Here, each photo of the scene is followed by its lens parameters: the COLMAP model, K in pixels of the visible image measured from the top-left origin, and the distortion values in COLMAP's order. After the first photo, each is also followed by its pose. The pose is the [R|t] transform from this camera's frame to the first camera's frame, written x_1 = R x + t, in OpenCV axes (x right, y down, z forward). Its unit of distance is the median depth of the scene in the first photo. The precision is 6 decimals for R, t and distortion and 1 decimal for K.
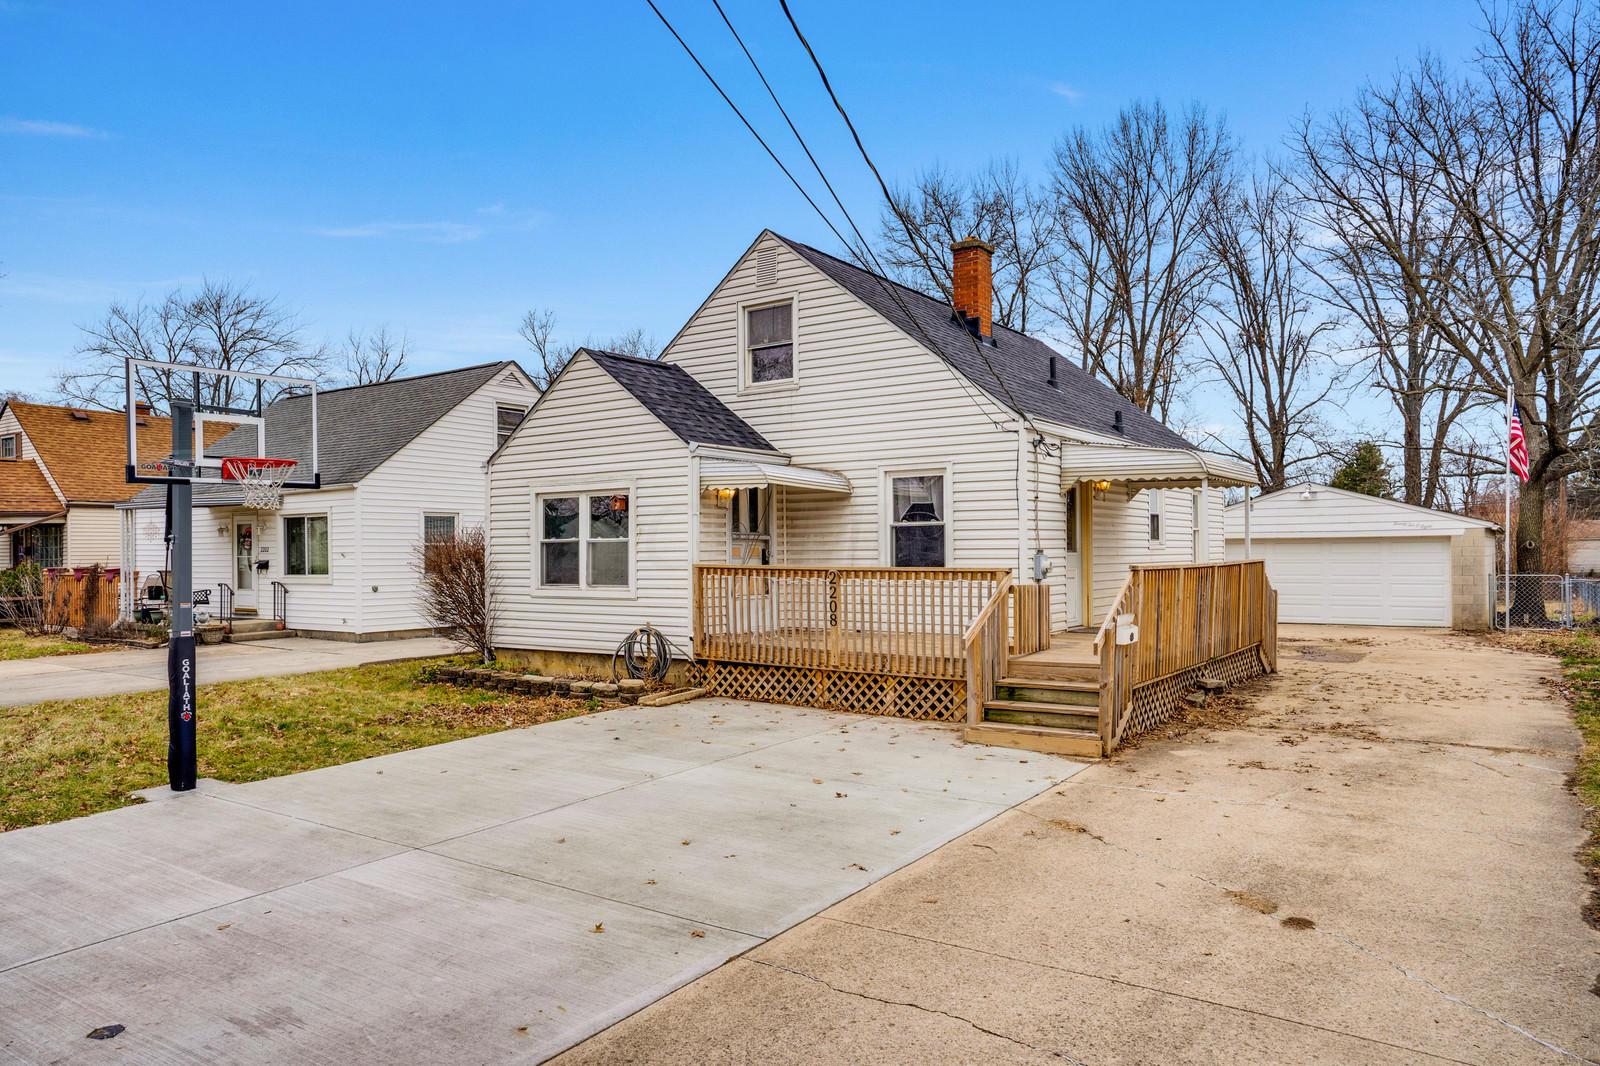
lens RADIAL K [[1025.9, 0, 799.4], [0, 1025.9, 561.9], [0, 0, 1]] dist [-0.000609, -0.000746]
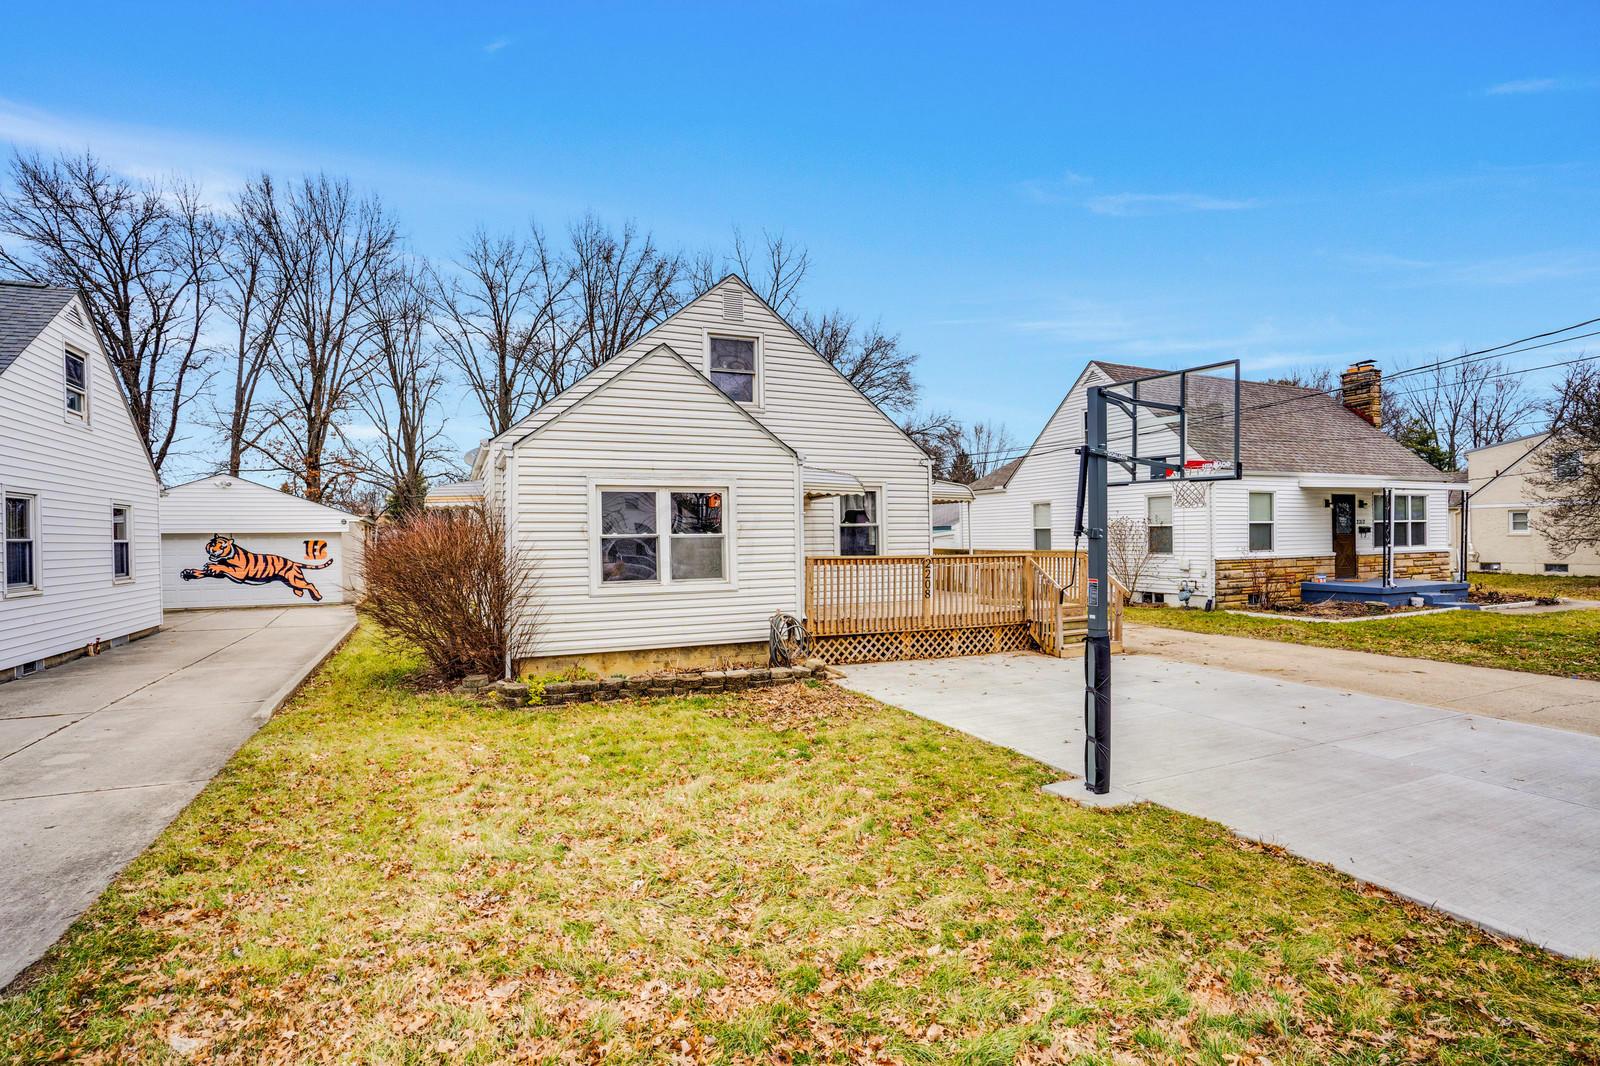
lens RADIAL K [[787.1, 0, 800.0], [0, 787.1, 533.0], [0, 0, 1]] dist [-0.031963, 0.000796]
pose [[0.530450, 0.005797, 0.847696, -0.866701], [0.017004, 0.999703, -0.017477, -0.008838], [-0.847545, 0.023685, 0.530194, 0.526577]]
